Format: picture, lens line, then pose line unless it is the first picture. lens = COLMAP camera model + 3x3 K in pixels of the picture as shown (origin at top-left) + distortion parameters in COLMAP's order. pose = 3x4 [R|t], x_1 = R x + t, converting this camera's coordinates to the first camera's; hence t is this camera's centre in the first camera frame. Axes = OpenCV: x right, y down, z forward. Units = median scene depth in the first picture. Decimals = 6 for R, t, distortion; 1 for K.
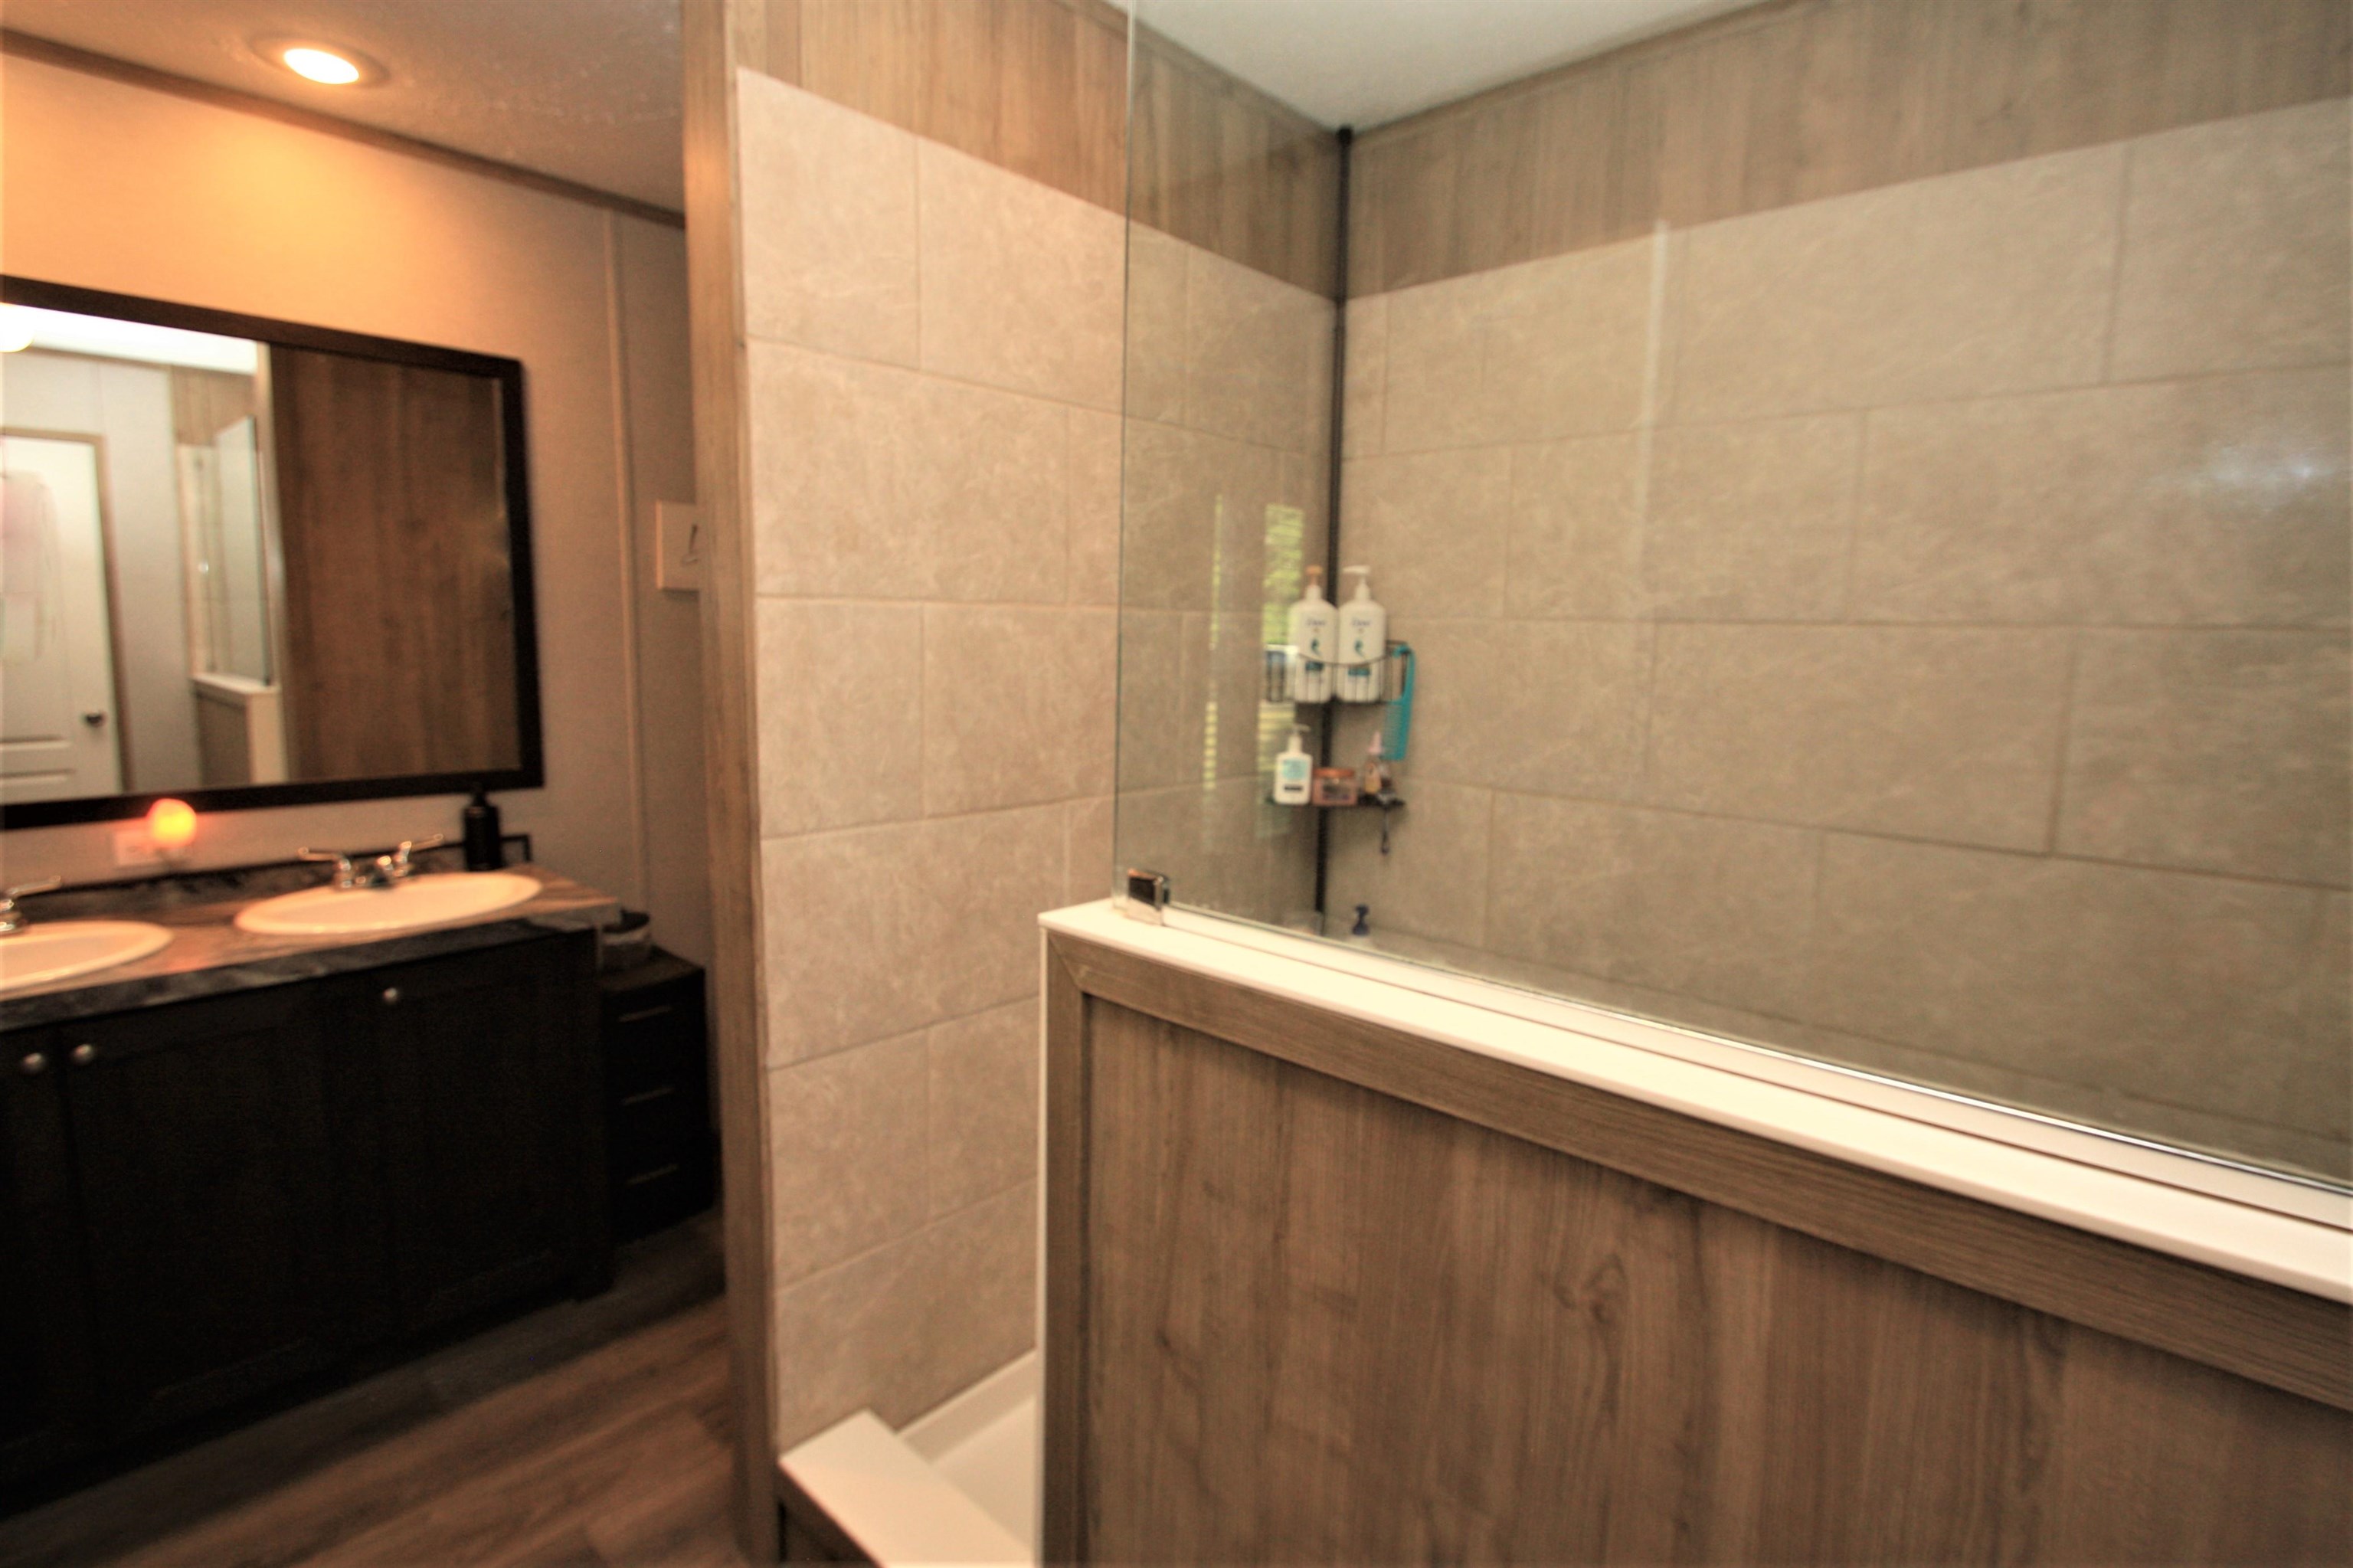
lens RADIAL K [[1172.8, 0, 1167.2], [0, 1172.8, 772.7], [0, 0, 1]] dist [0.002937, -0.005464]
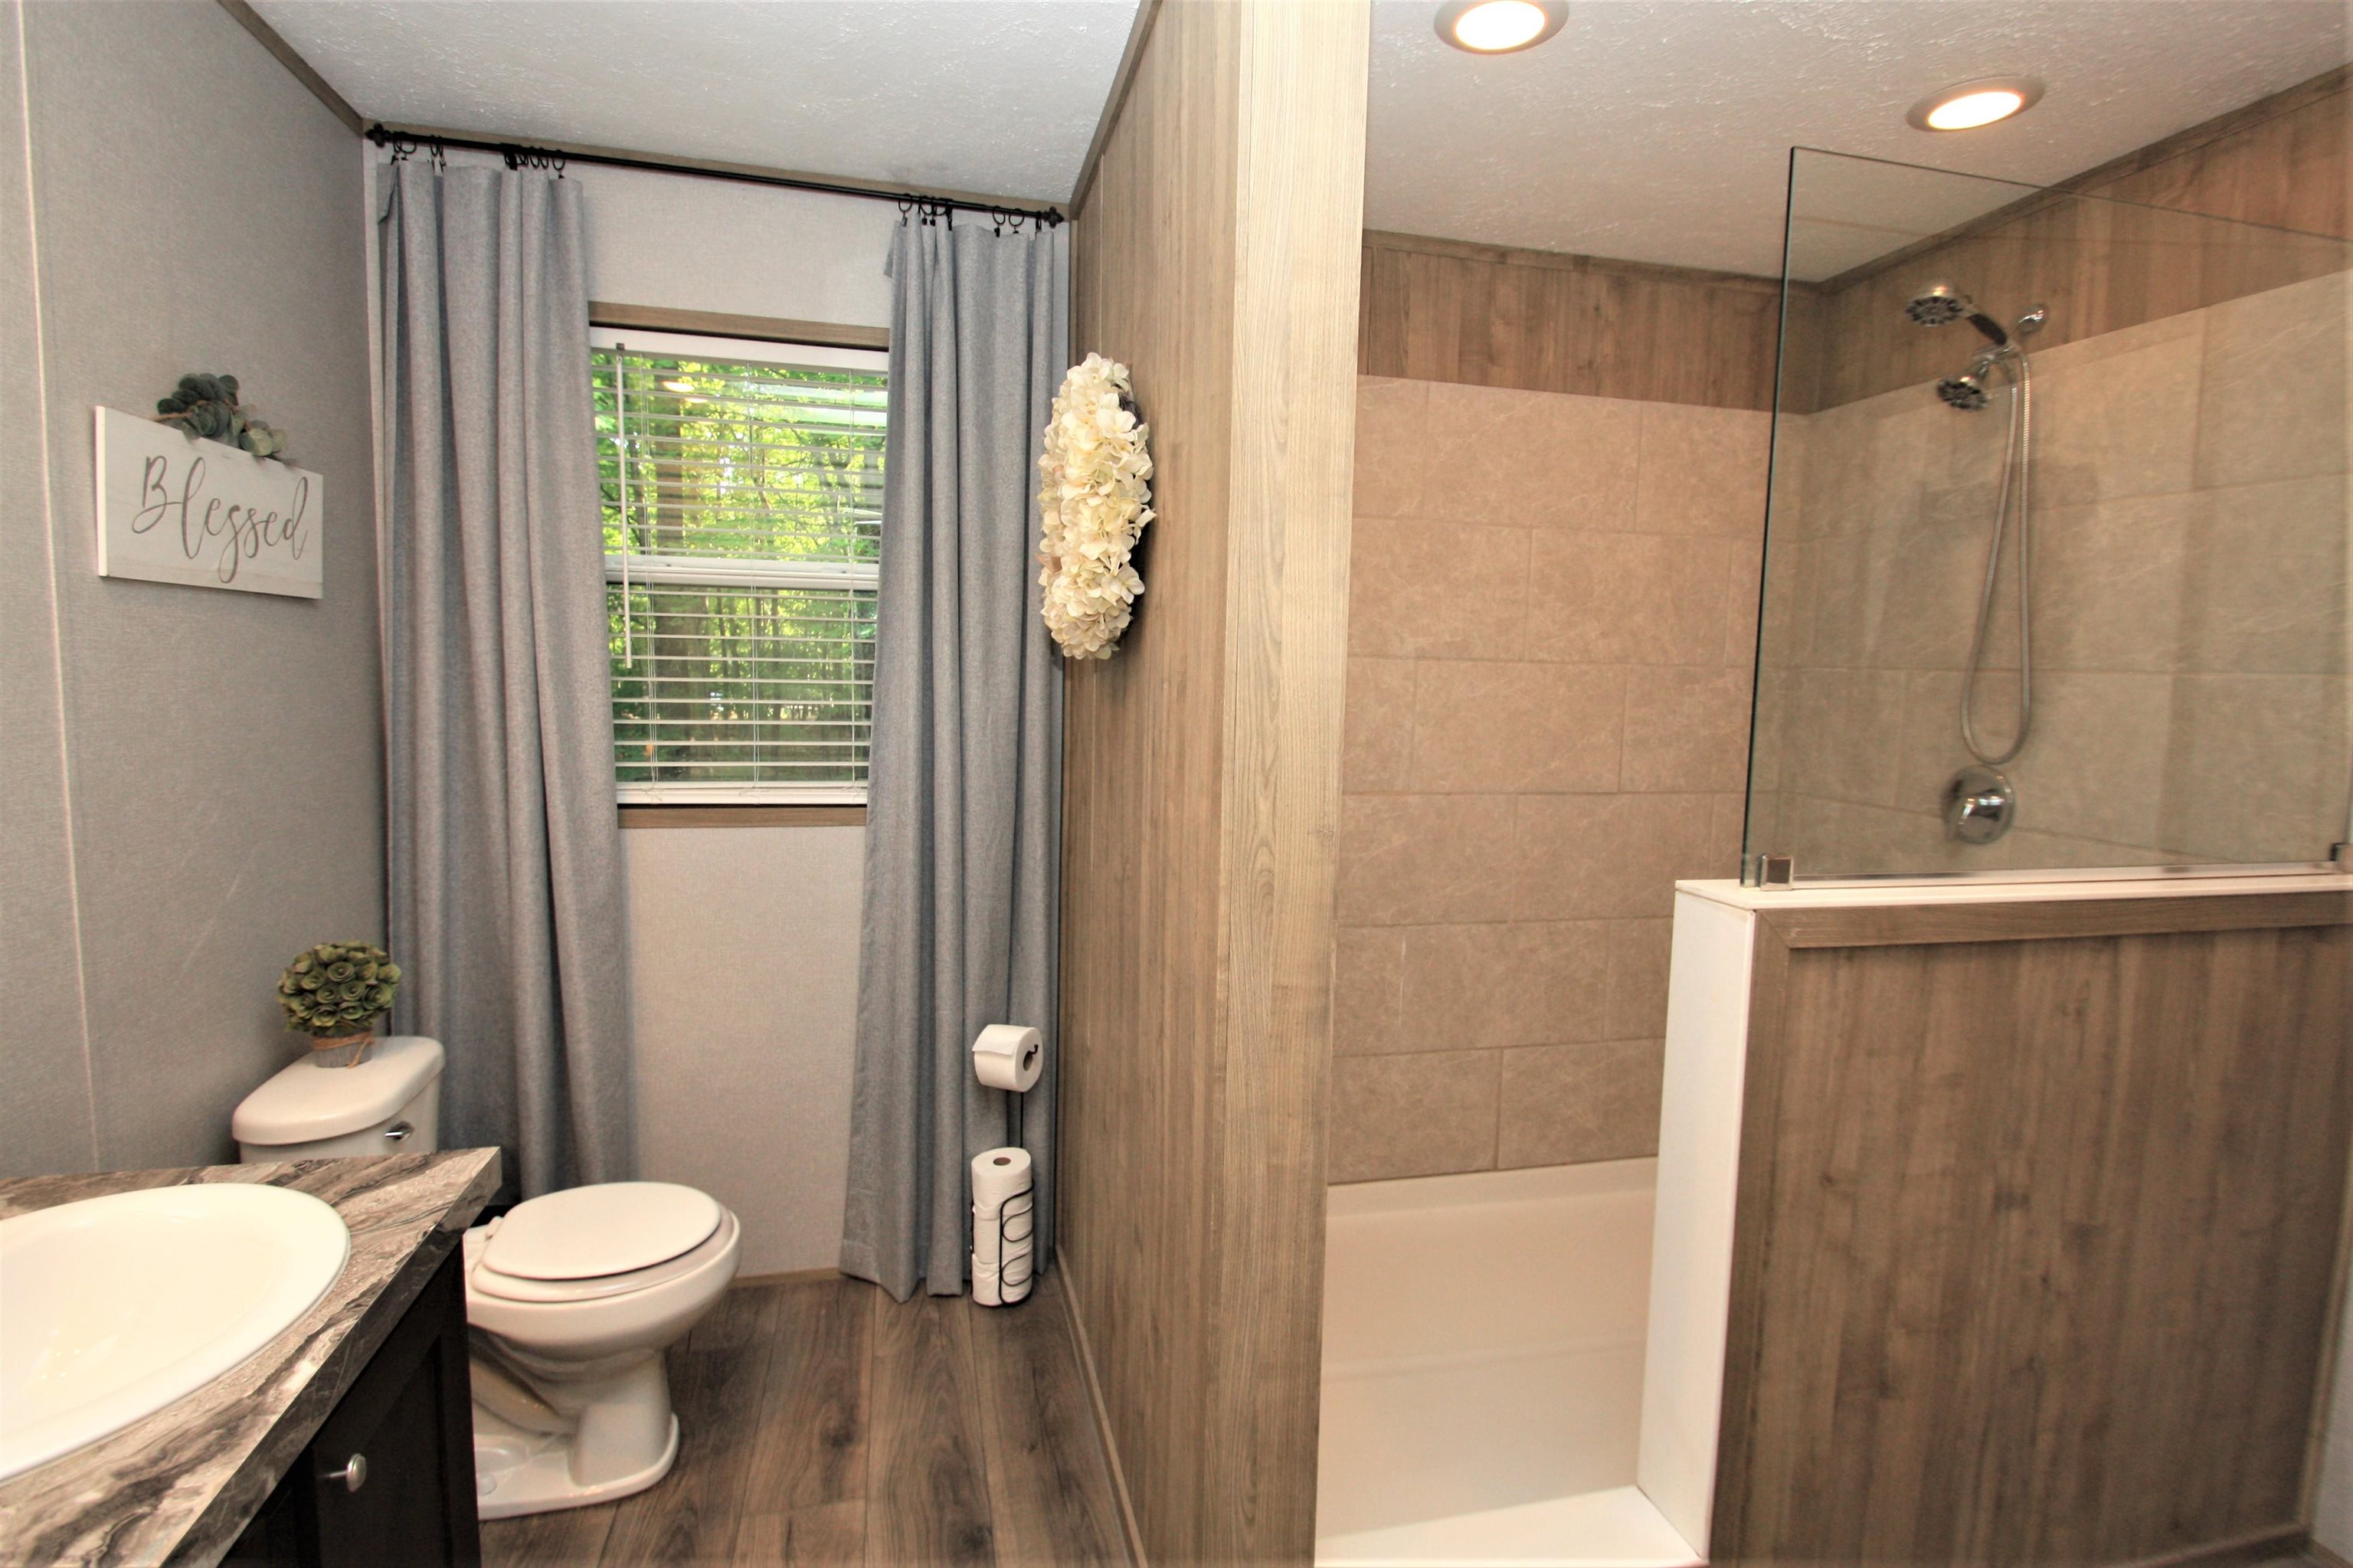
lens RADIAL K [[1172.8, 0, 1167.2], [0, 1172.8, 772.7], [0, 0, 1]] dist [0.002937, -0.005464]
pose [[0.533660, -0.081195, 0.841792, -1.030383], [0.090664, 0.995137, 0.038509, -0.084360], [-0.840825, 0.055770, 0.538426, 0.575769]]
